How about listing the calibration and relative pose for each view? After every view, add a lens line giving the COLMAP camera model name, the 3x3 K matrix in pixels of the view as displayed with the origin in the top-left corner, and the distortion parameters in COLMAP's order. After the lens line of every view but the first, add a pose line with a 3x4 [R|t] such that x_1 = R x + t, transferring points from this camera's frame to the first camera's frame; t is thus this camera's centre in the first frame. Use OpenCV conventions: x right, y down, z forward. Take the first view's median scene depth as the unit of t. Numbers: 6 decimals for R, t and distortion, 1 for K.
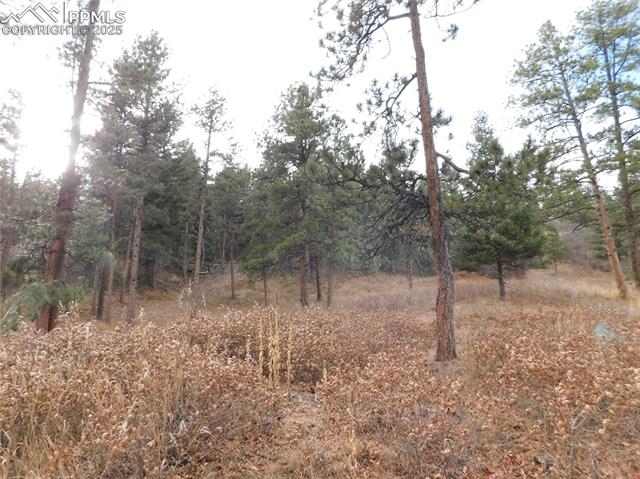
lens RADIAL K [[426.2, 0, 320.6], [0, 426.2, 240.7], [0, 0, 1]] dist [-0.066761, 0.054270]
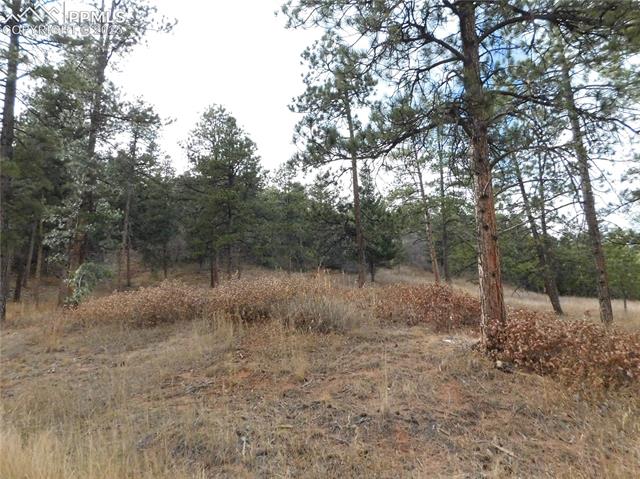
lens RADIAL K [[426.2, 0, 321.1], [0, 426.2, 238.3], [0, 0, 1]] dist [-0.066761, 0.054270]
pose [[0.943618, 0.057608, 0.325986, -0.230278], [-0.058549, 0.998260, -0.006933, -0.013340], [-0.325819, -0.012544, 0.945349, -0.371579]]
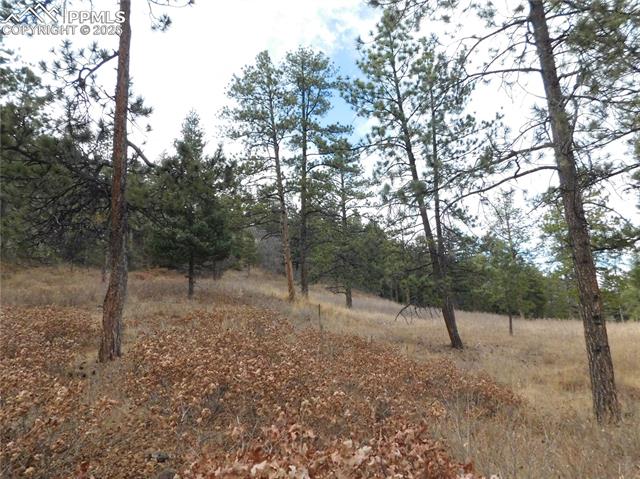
lens RADIAL K [[426.2, 0, 324.2], [0, 426.2, 241.1], [0, 0, 1]] dist [-0.066761, 0.054270]
pose [[0.777268, 0.102283, 0.620800, 0.021040], [-0.106440, 0.993852, -0.030480, -0.001679], [-0.620101, -0.042387, 0.783376, -0.006094]]
